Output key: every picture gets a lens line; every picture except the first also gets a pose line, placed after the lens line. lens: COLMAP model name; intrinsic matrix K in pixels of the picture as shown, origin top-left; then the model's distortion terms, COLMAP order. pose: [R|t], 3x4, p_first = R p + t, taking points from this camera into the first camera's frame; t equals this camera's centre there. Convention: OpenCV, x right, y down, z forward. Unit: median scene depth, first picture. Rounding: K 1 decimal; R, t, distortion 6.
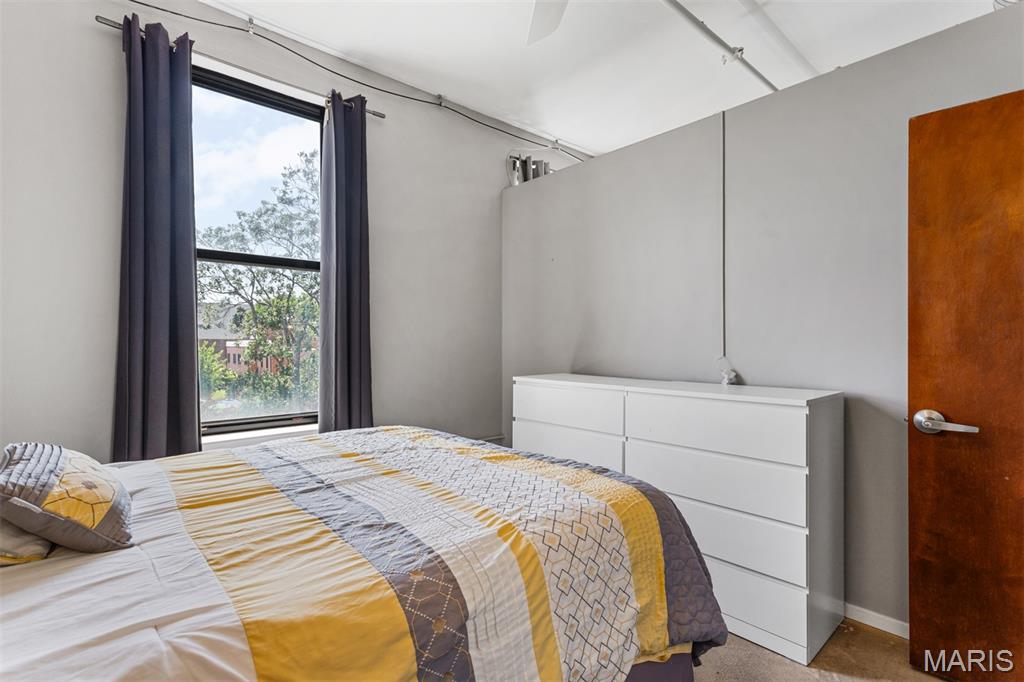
lens RADIAL K [[498.1, 0, 498.1], [0, 498.1, 337.9], [0, 0, 1]] dist [-0.001853, 0.000085]
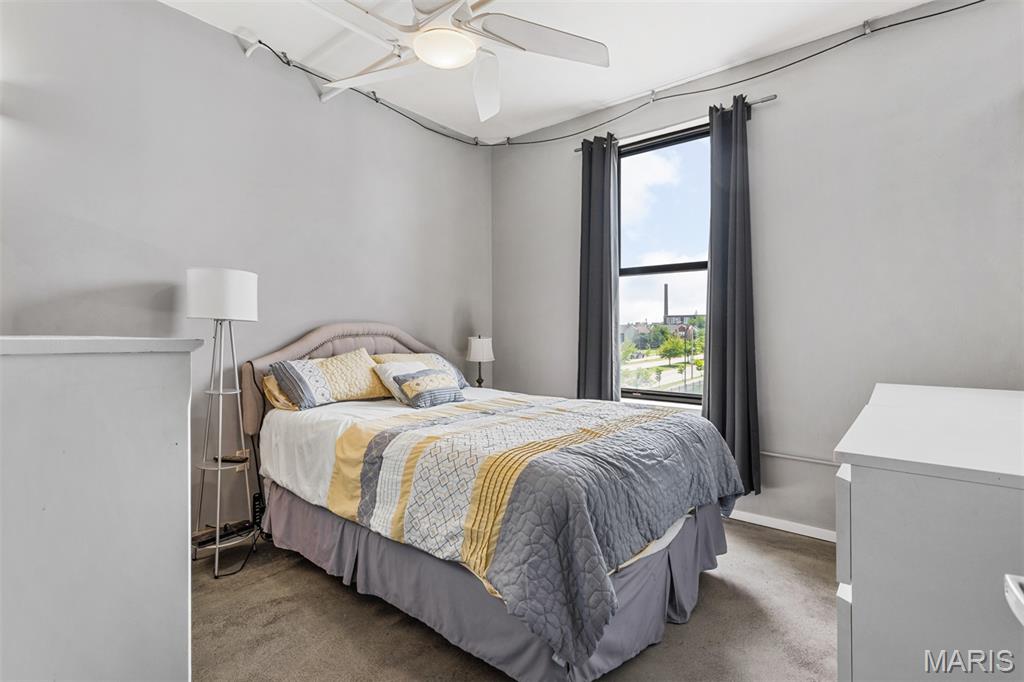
lens RADIAL K [[494.1, 0, 511.0], [0, 494.1, 324.0], [0, 0, 1]] dist [0.000055, 0.000146]
pose [[0.162269, -0.002281, -0.986744, 0.819738], [0.002232, 0.999996, -0.001945, -0.009467], [0.986744, -0.001887, 0.162273, 0.446574]]
